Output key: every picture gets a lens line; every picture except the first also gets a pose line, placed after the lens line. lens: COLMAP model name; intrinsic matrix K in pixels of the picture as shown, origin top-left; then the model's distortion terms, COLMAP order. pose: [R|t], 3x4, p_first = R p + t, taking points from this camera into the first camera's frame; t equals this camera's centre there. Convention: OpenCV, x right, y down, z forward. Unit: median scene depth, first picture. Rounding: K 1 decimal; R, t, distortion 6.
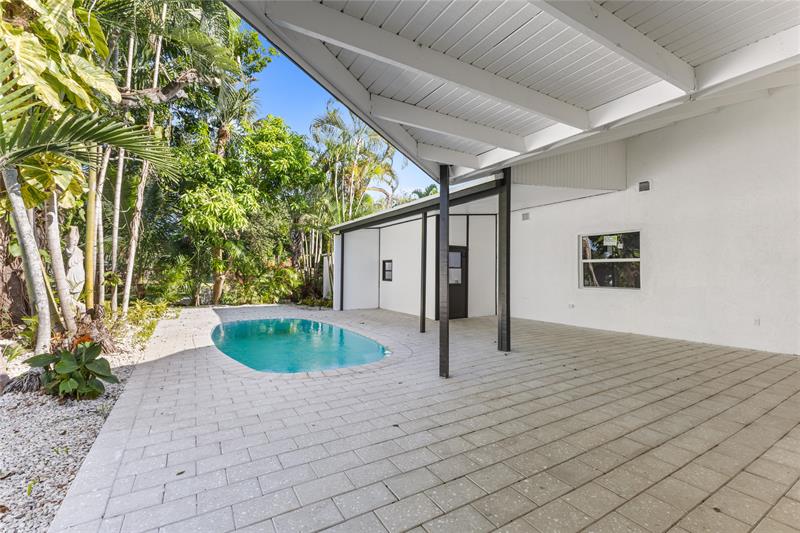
lens RADIAL K [[347.9, 0, 398.3], [0, 347.9, 269.0], [0, 0, 1]] dist [0.006377, 0.000014]
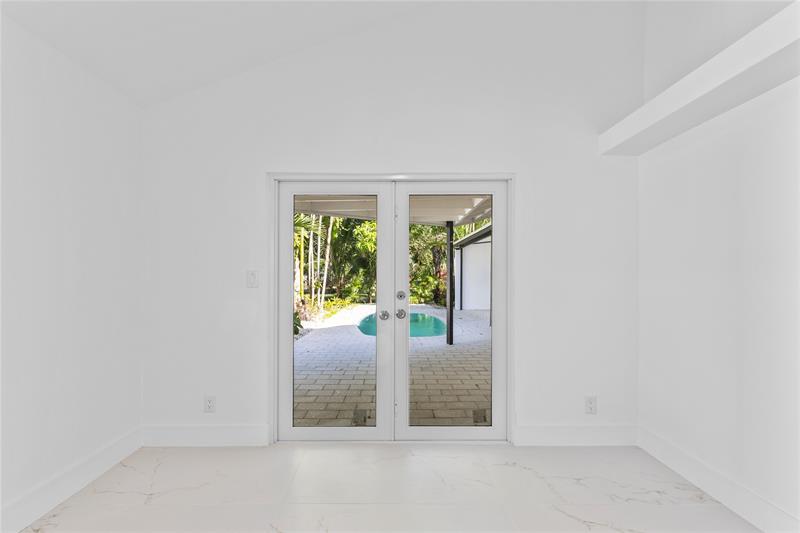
lens RADIAL K [[347.9, 0, 392.6], [0, 347.9, 269.6], [0, 0, 1]] dist [0.006377, 0.000014]
pose [[0.858156, -0.016854, -0.513113, 0.382631], [0.009310, 0.999808, -0.017269, -0.009090], [0.513305, 0.010042, 0.858148, -0.284011]]
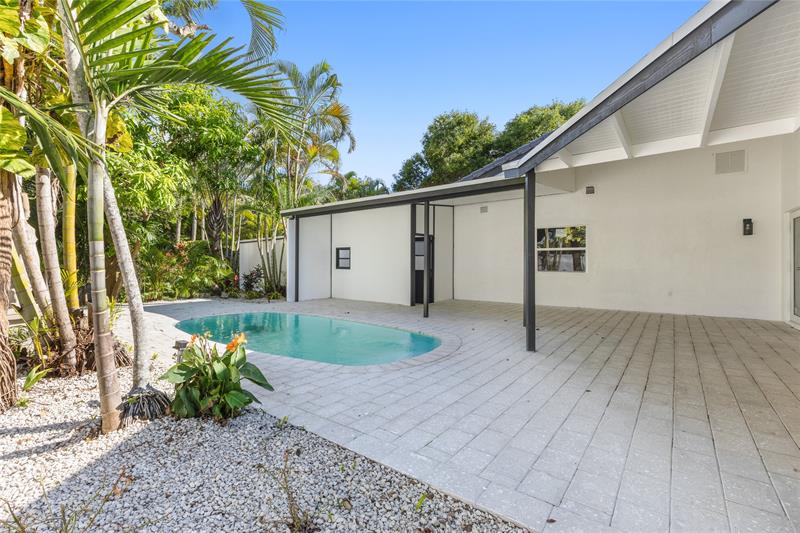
lens RADIAL K [[347.9, 0, 398.0], [0, 347.9, 267.1], [0, 0, 1]] dist [0.006377, 0.000014]
pose [[0.935901, -0.009856, 0.352124, -0.335095], [0.000815, 0.999666, 0.025816, 0.005645], [-0.352261, -0.023874, 0.935597, 0.056556]]
